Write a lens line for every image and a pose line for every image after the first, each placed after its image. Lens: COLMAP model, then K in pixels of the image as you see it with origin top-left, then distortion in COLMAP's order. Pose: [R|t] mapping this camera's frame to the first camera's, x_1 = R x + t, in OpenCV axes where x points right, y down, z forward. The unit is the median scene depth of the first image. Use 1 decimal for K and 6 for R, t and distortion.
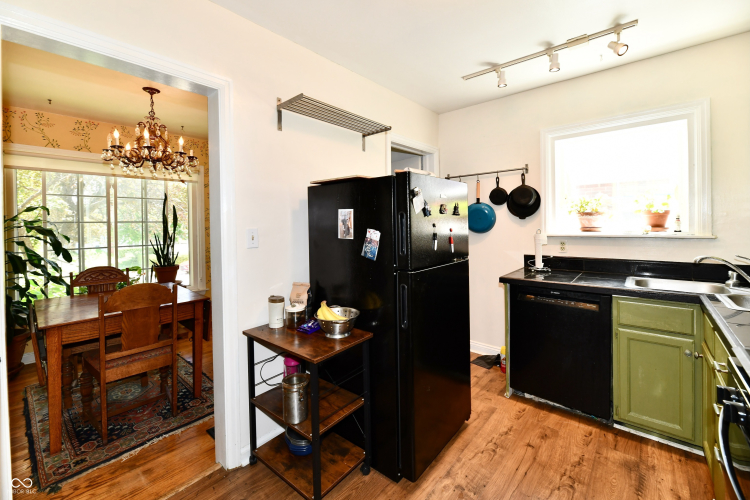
lens RADIAL K [[316.1, 0, 367.3], [0, 316.1, 225.4], [0, 0, 1]] dist [-0.001075, -0.002299]
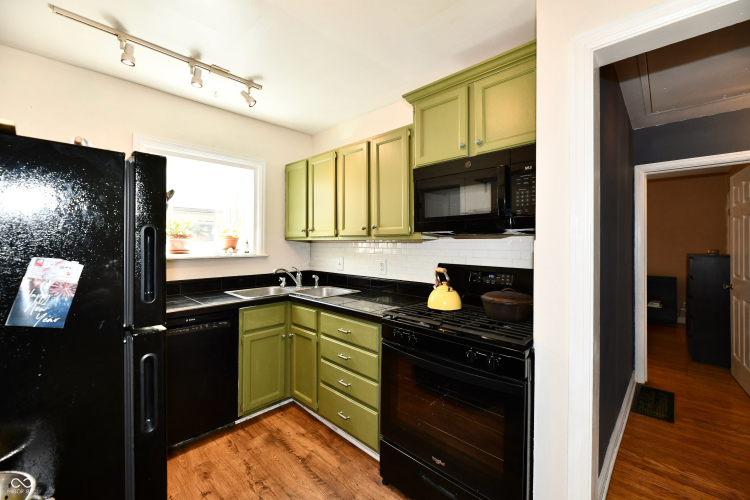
lens RADIAL K [[307.2, 0, 377.0], [0, 307.2, 241.9], [0, 0, 1]] dist [-0.002229, -0.002233]
pose [[0.035750, 0.017164, 0.999213, -0.339933], [0.000117, 0.999852, -0.017179, -0.002713], [-0.999361, 0.000731, 0.035742, 0.471764]]
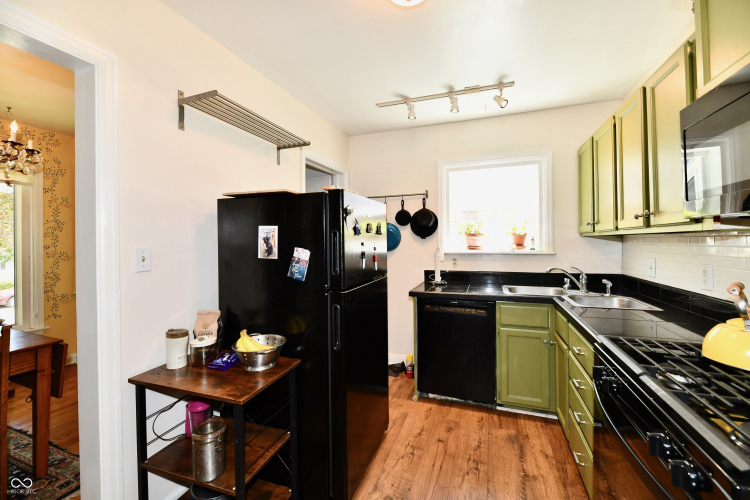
lens RADIAL K [[307.2, 0, 378.4], [0, 307.2, 240.6], [0, 0, 1]] dist [-0.002229, -0.002233]
pose [[0.929336, 0.006849, 0.369171, -0.093522], [-0.003171, 0.999939, -0.010567, -0.000900], [-0.369221, 0.008649, 0.929301, 0.060137]]
